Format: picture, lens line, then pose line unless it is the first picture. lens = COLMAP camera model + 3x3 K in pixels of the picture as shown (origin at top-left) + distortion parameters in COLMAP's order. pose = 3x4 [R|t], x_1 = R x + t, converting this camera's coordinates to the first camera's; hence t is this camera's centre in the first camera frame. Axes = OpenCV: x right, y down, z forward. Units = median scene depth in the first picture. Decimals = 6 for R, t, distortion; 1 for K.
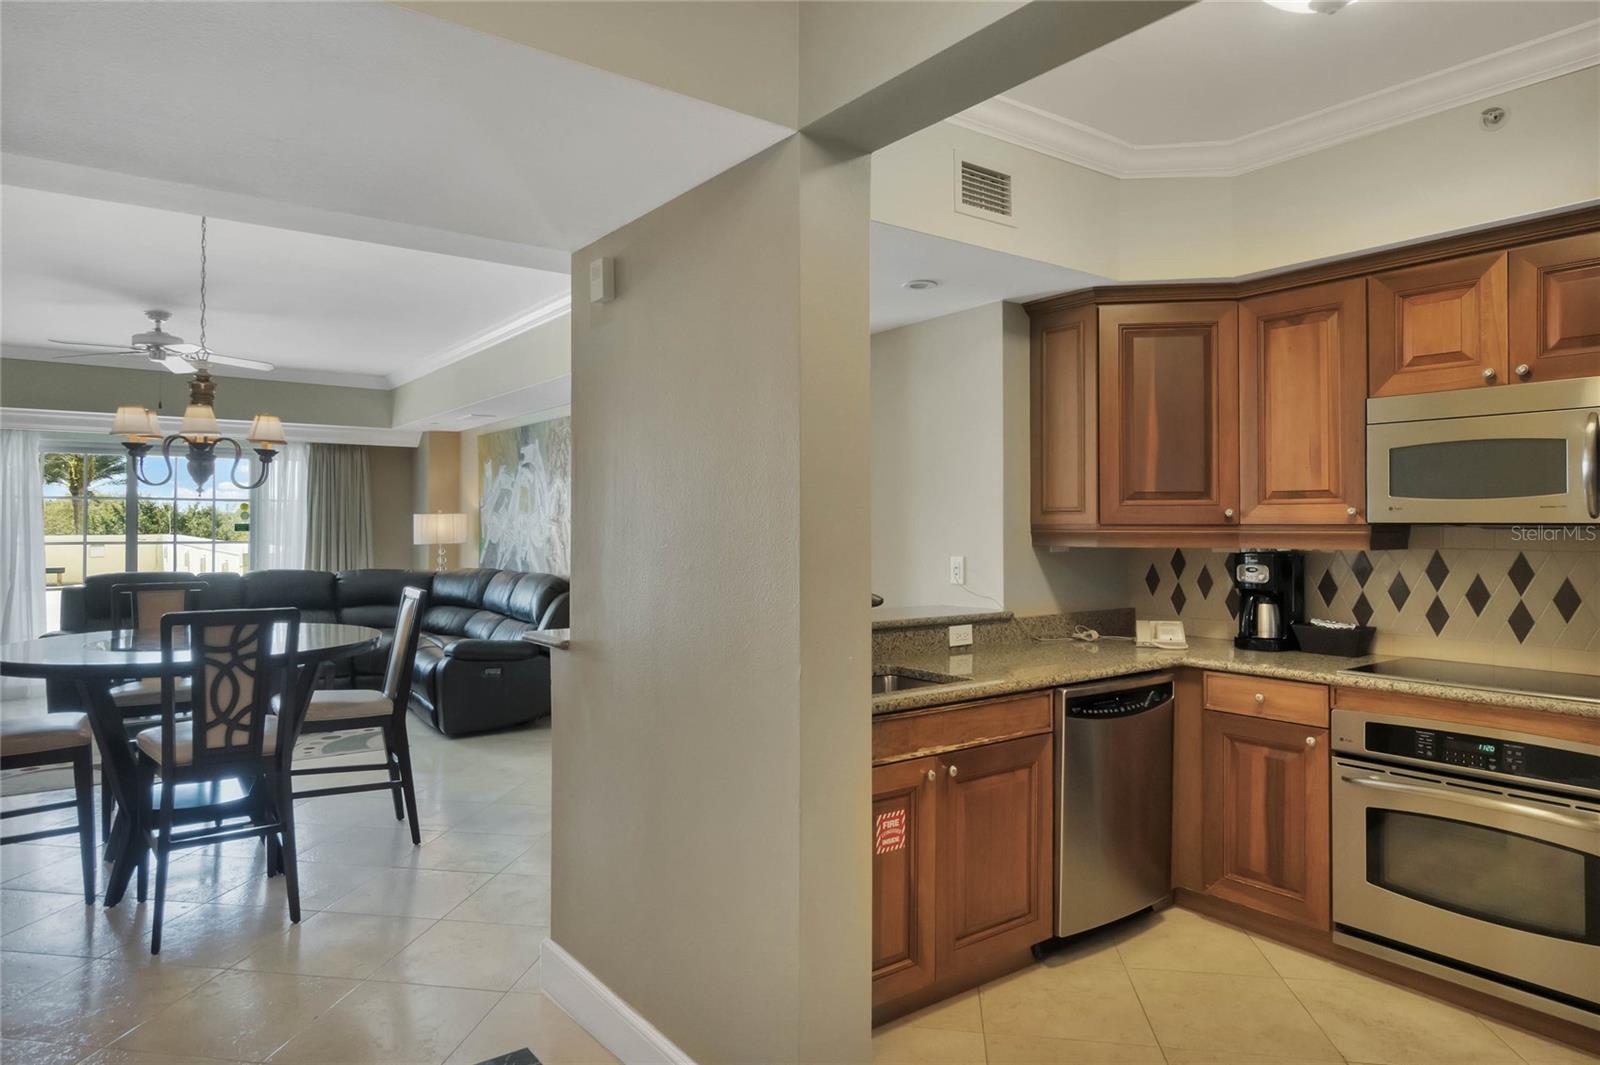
lens RADIAL K [[986.4, 0, 792.9], [0, 986.4, 515.7], [0, 0, 1]] dist [-0.001638, 0.000697]
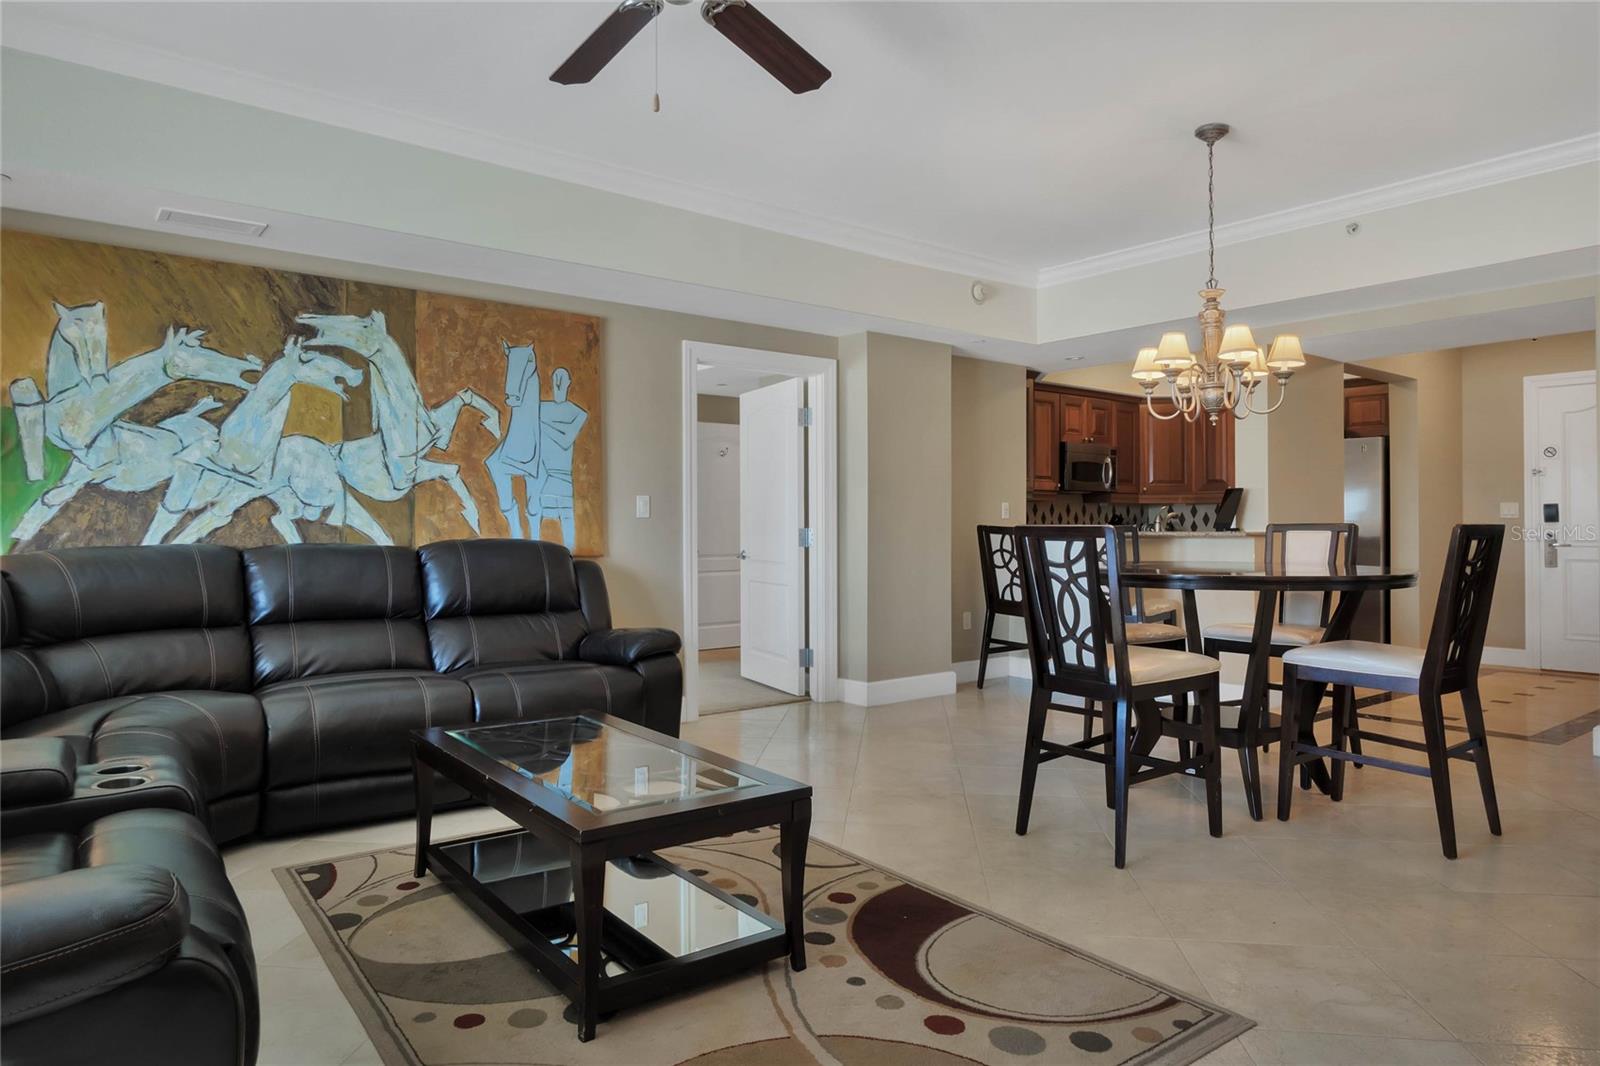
lens RADIAL K [[986.4, 0, 792.9], [0, 986.4, 516.2], [0, 0, 1]] dist [-0.001638, 0.000697]
pose [[-0.038944, 0.008520, 0.999205, -1.846753], [-0.008481, 0.999925, -0.008856, 0.098395], [-0.999205, -0.008819, -0.038869, 1.698355]]
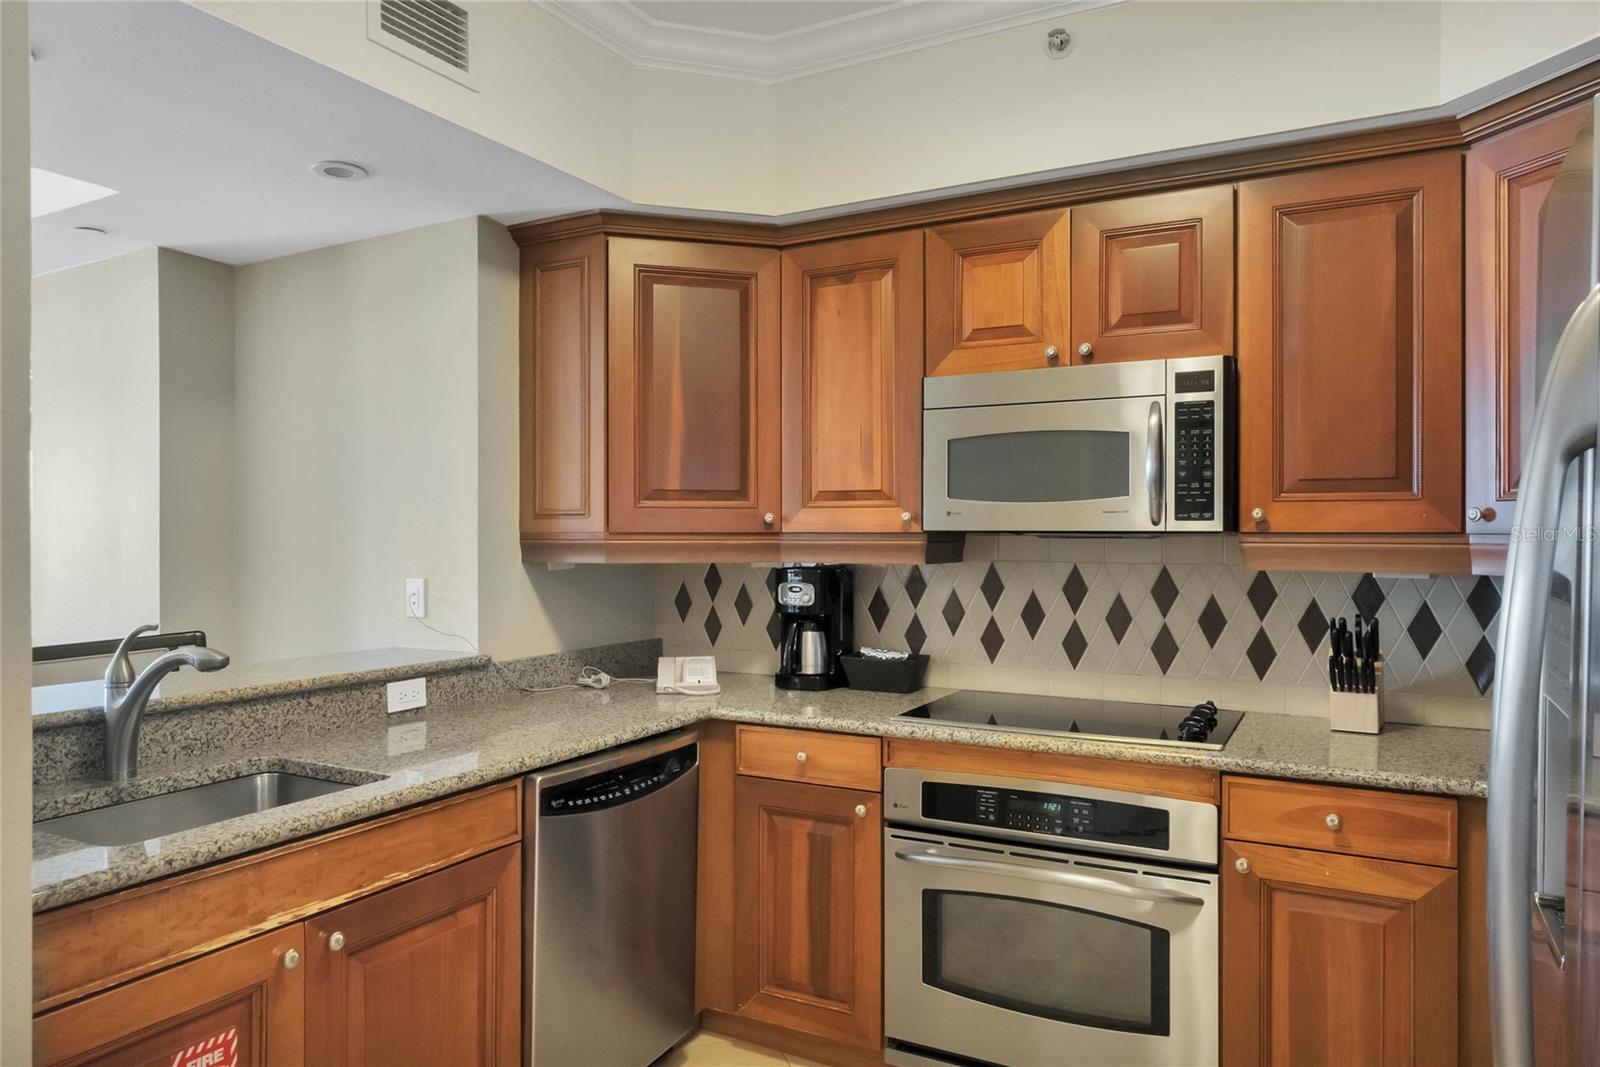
lens RADIAL K [[1026.3, 0, 800.0], [0, 1026.3, 533.5], [0, 0, 1]] dist [-0.005517, -0.000617]
pose [[0.909681, 0.000062, 0.415308, 0.131061], [-0.004053, 0.999954, 0.008727, 0.002343], [-0.415289, -0.009622, 0.909639, 0.257393]]
